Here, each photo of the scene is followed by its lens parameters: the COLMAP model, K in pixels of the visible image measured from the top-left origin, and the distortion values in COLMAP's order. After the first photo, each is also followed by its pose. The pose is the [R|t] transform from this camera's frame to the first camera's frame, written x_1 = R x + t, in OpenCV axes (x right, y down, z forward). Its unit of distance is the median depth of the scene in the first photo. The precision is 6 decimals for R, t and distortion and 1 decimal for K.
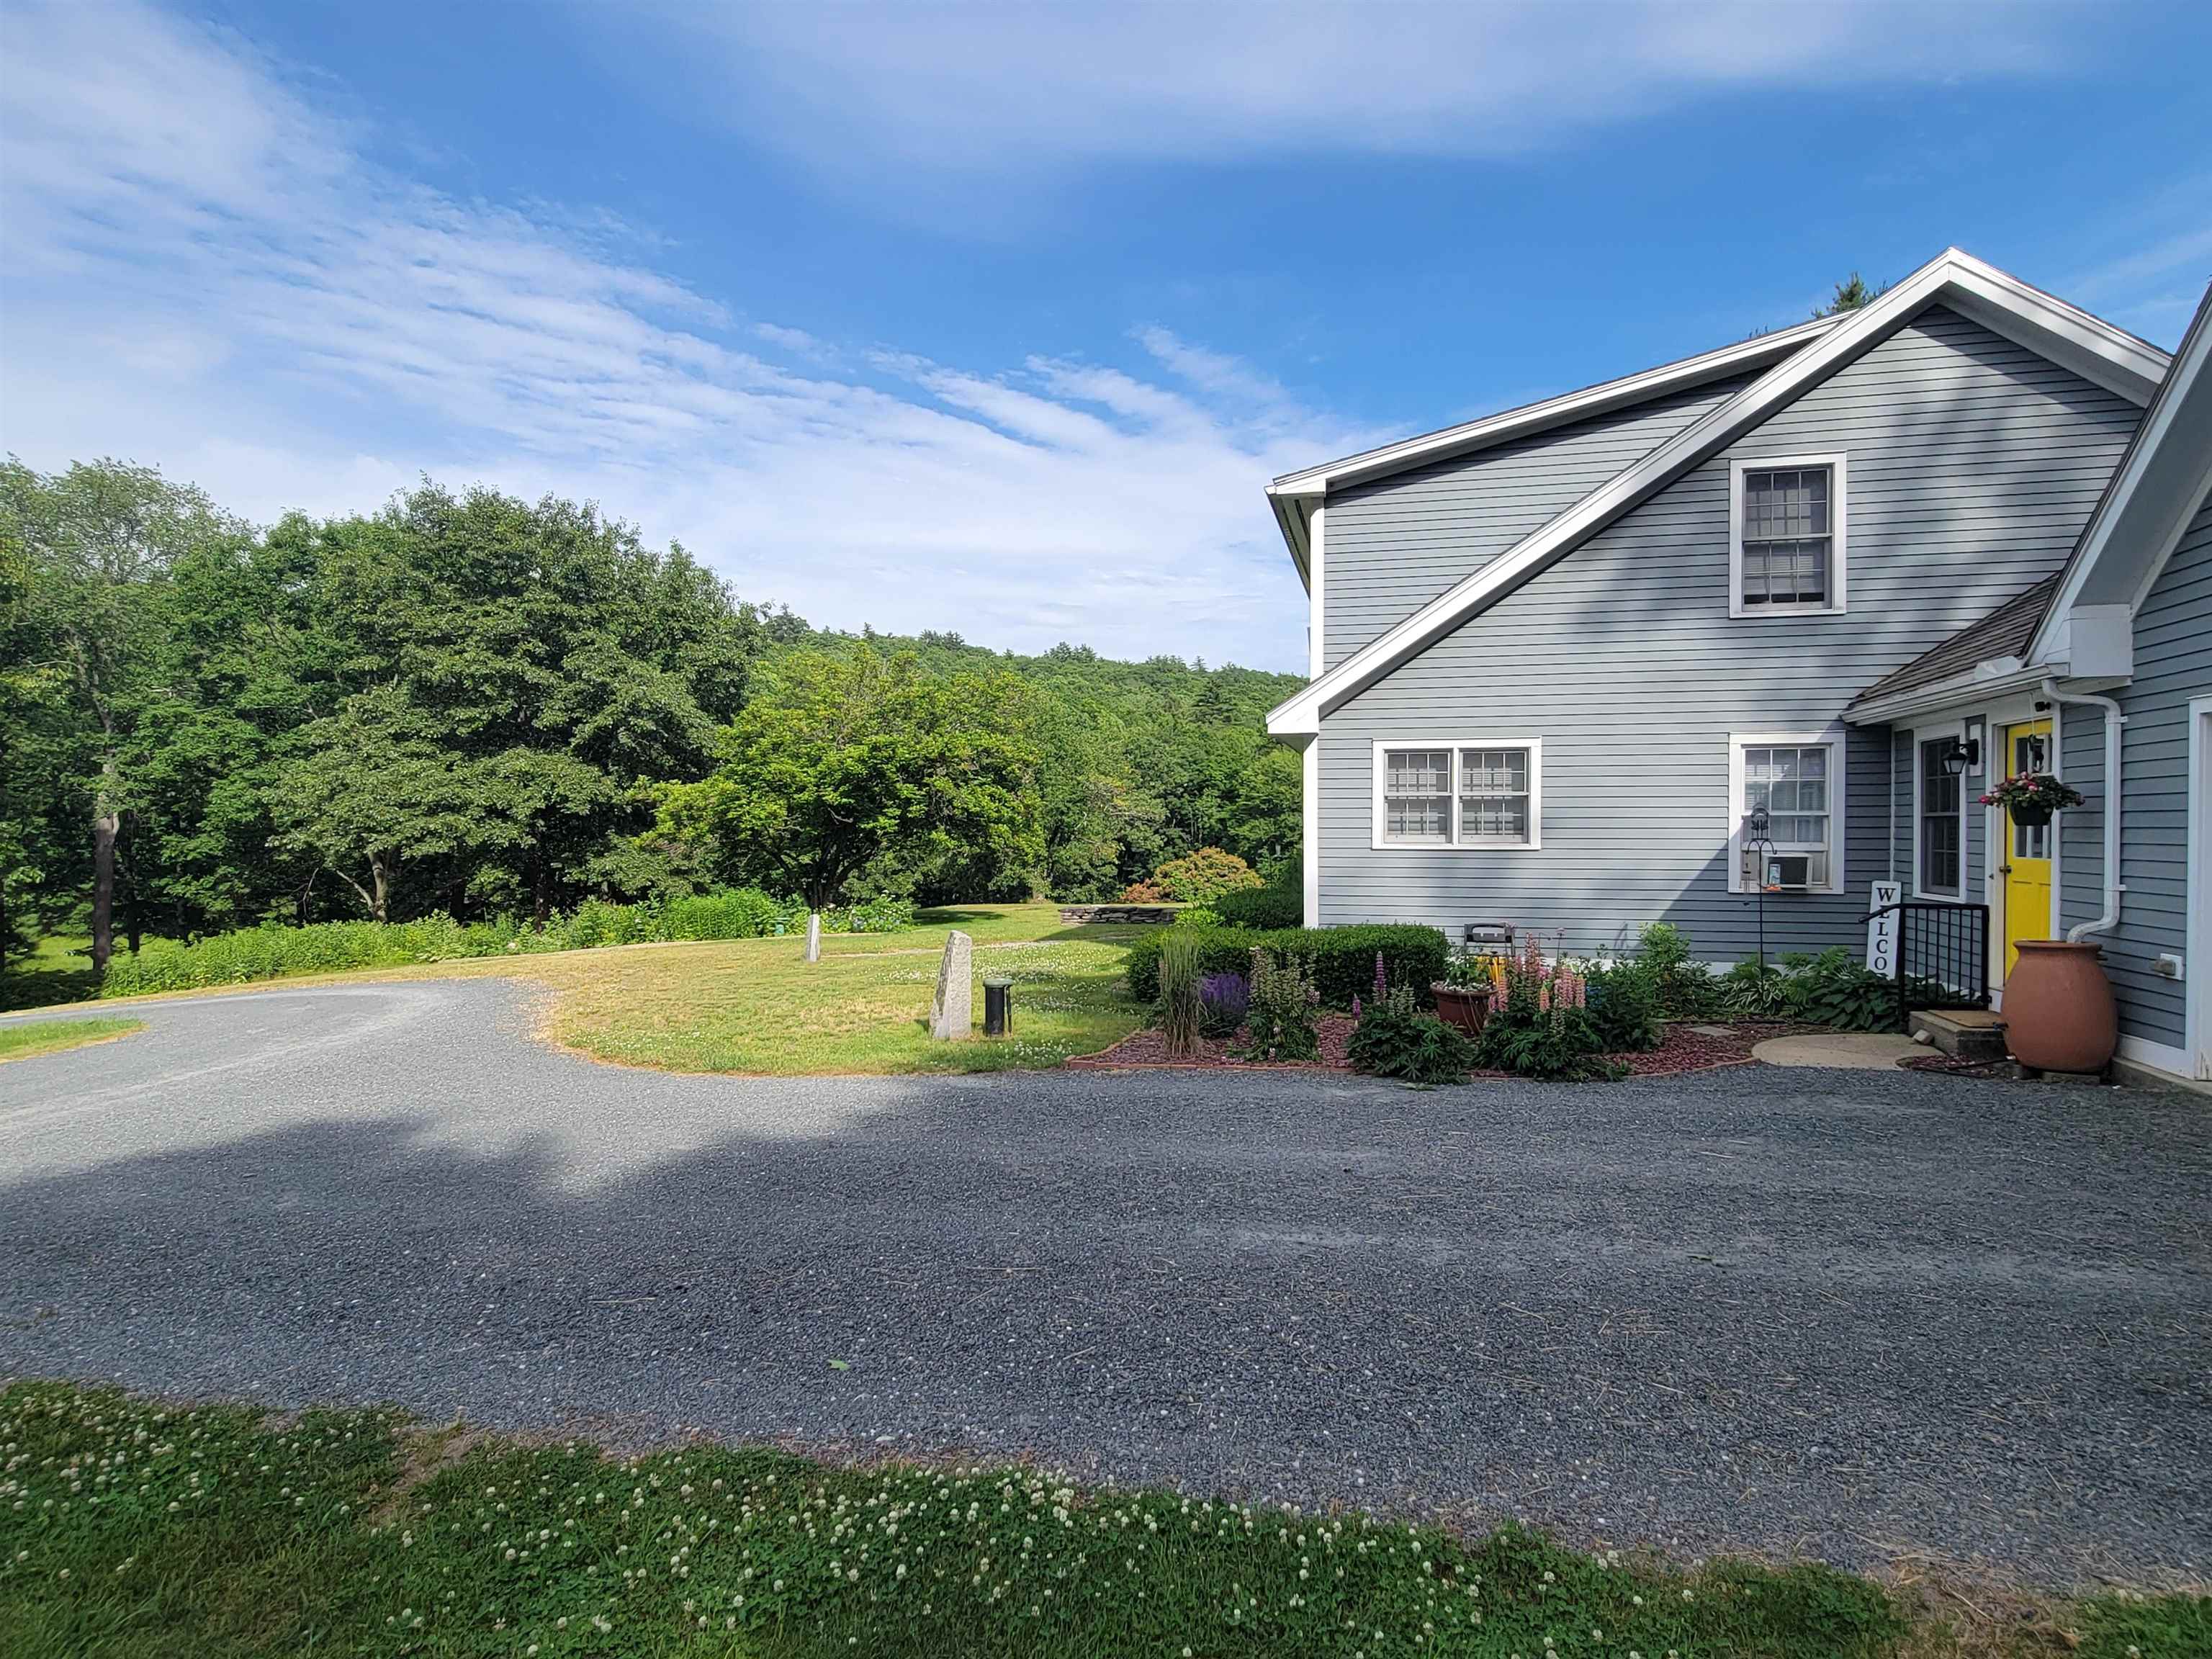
lens RADIAL K [[1250.6, 0, 1106.0], [0, 1250.6, 829.5], [0, 0, 1]] dist [-0.000614, -0.000121]
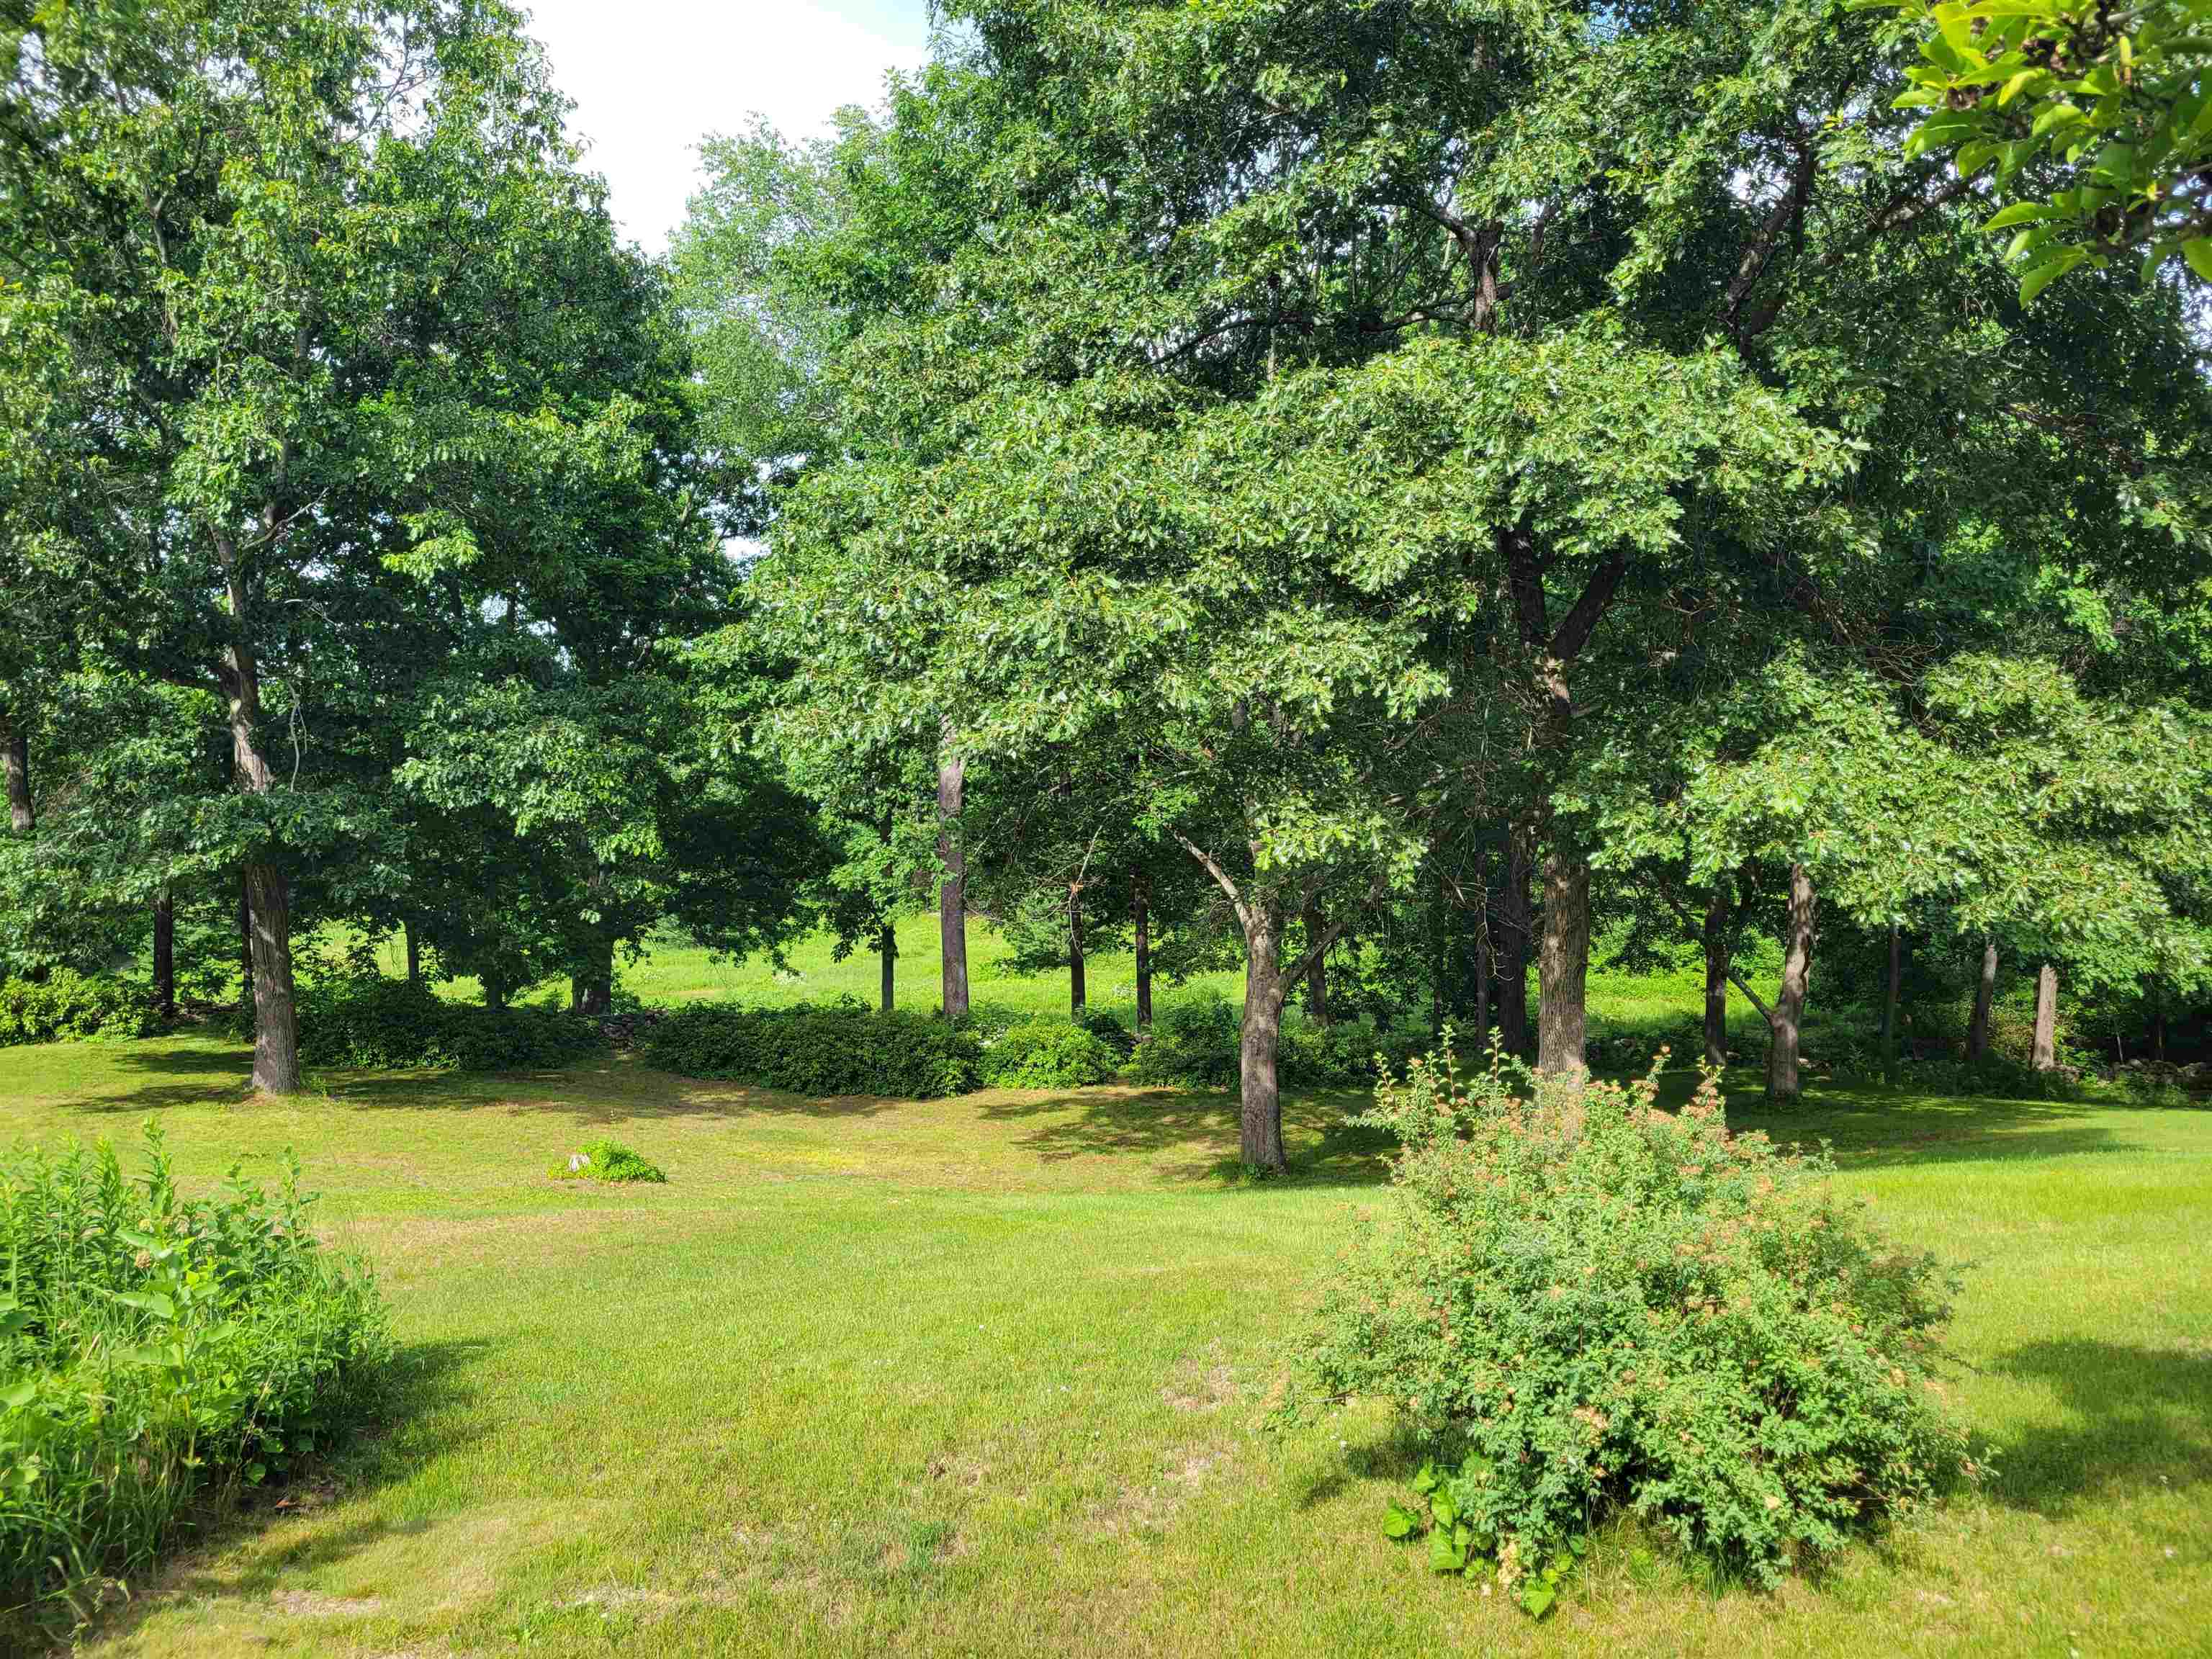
lens RADIAL K [[1671.9, 0, 1106.0], [0, 1671.9, 829.5], [0, 0, 1]] dist [0.008403, 0.002329]
pose [[0.710278, -0.005132, -0.703903, -0.284636], [0.027077, 0.999433, 0.020035, 0.026927], [0.703401, -0.033290, 0.710014, 0.733207]]
